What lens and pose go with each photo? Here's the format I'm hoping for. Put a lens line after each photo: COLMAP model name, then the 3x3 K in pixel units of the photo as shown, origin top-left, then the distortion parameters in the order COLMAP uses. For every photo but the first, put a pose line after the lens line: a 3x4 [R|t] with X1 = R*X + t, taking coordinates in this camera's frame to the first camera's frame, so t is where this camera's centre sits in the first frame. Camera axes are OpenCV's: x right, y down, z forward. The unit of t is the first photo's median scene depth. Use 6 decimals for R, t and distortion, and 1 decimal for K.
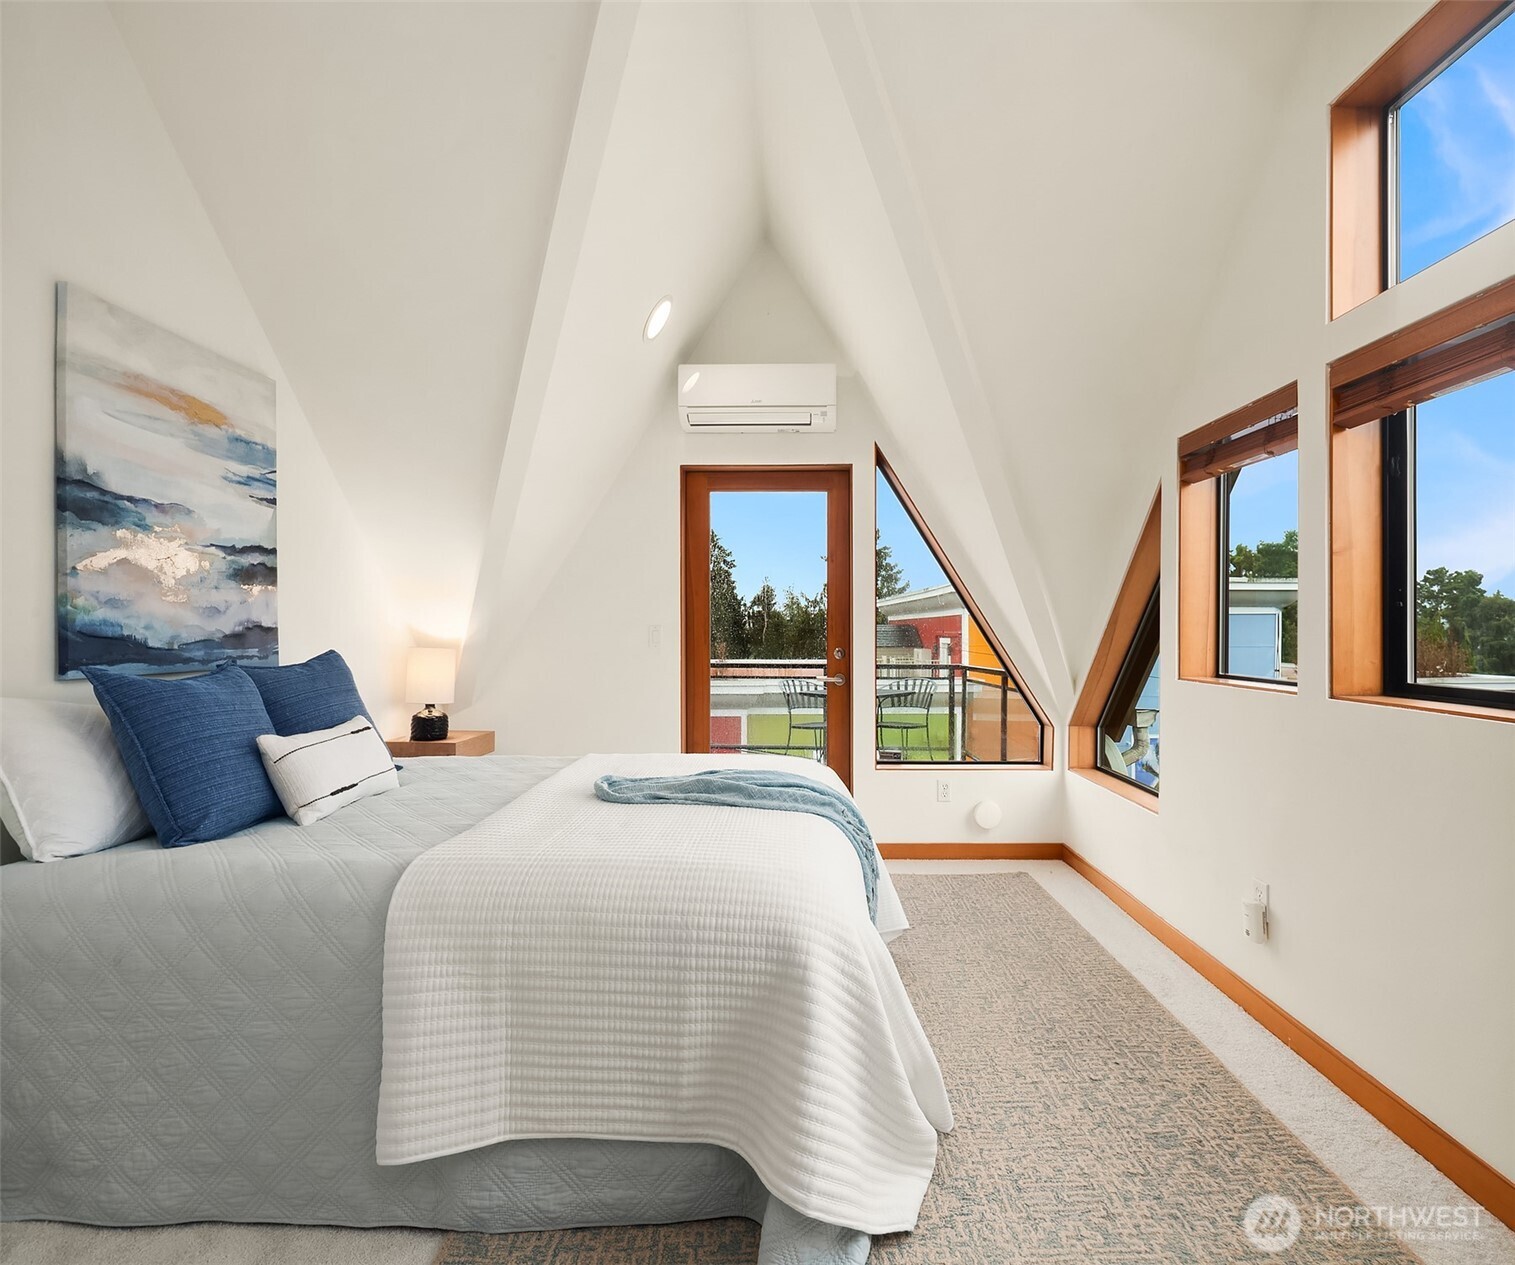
lens RADIAL K [[827.6, 0, 759.1], [0, 827.6, 584.9], [0, 0, 1]] dist [0.004300, -0.002384]
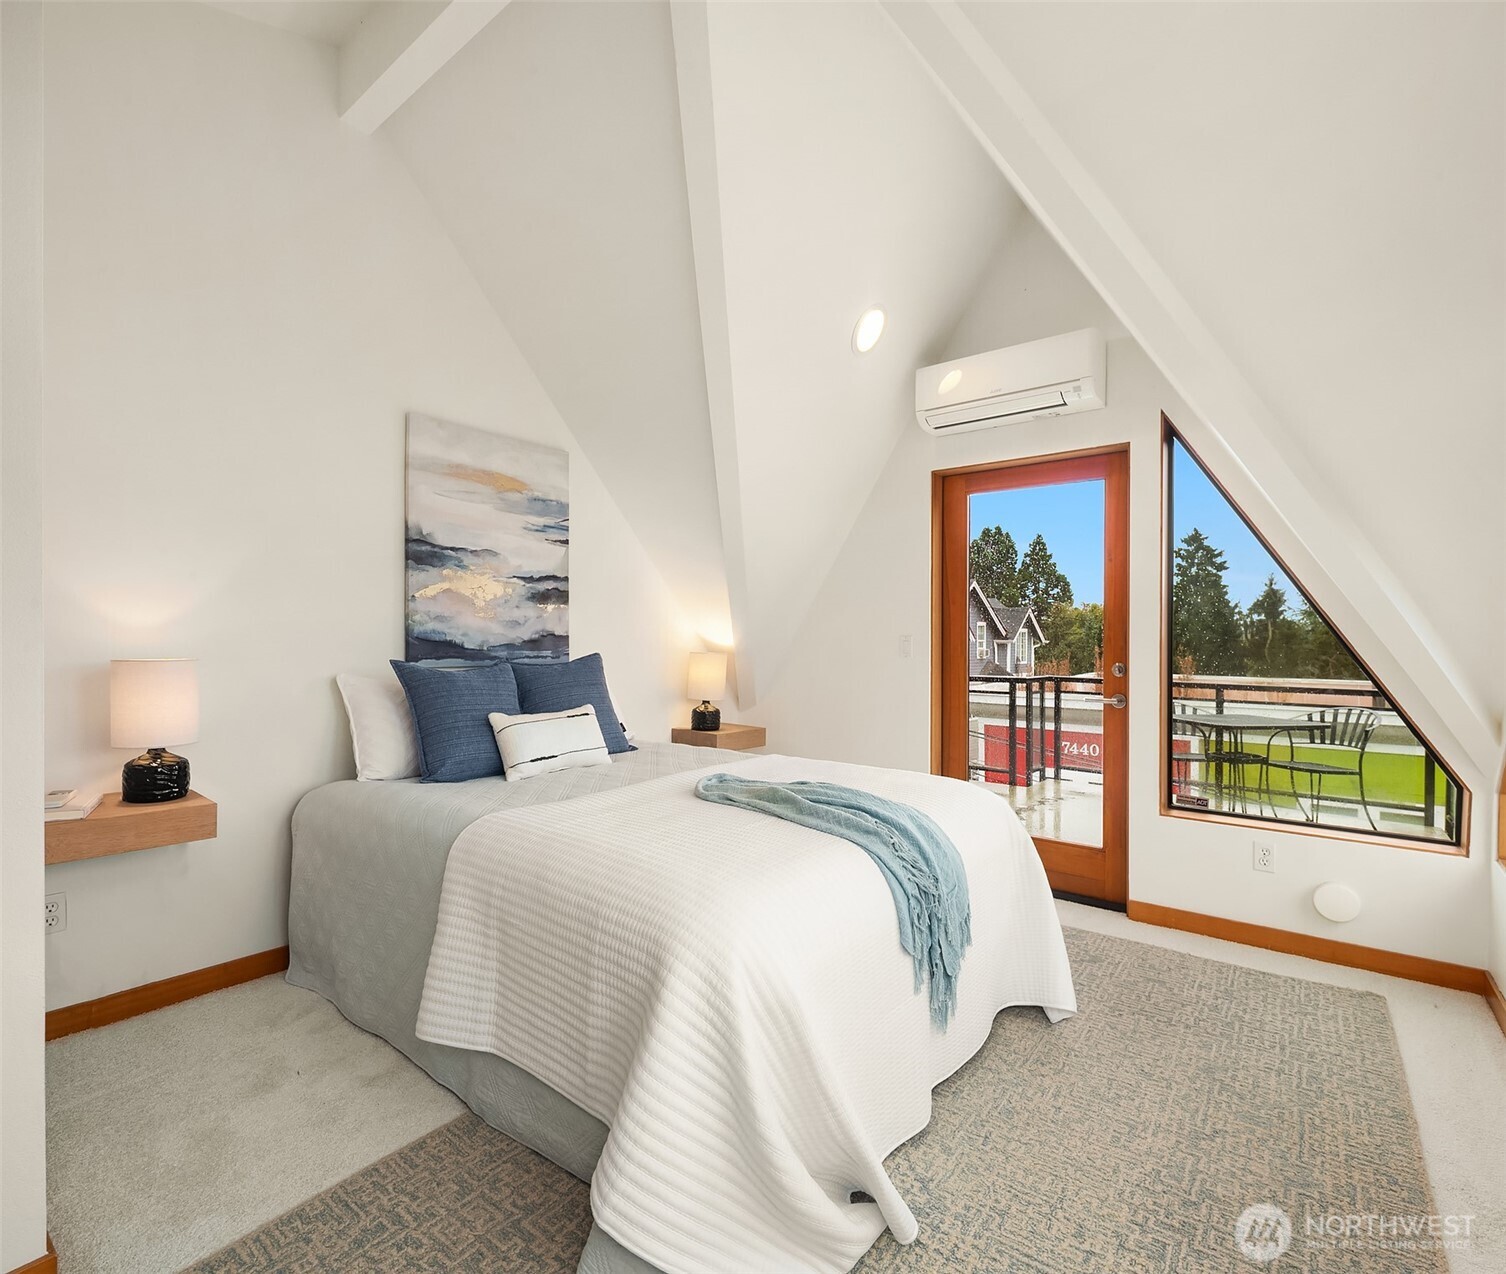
lens RADIAL K [[758.9, 0, 682.3], [0, 758.9, 600.8], [0, 0, 1]] dist [0.003238, -0.002196]
pose [[0.766704, -0.024846, -0.641520, 0.359299], [0.027099, 0.999613, -0.006329, 0.008251], [0.641429, -0.012532, 0.767080, 0.179693]]
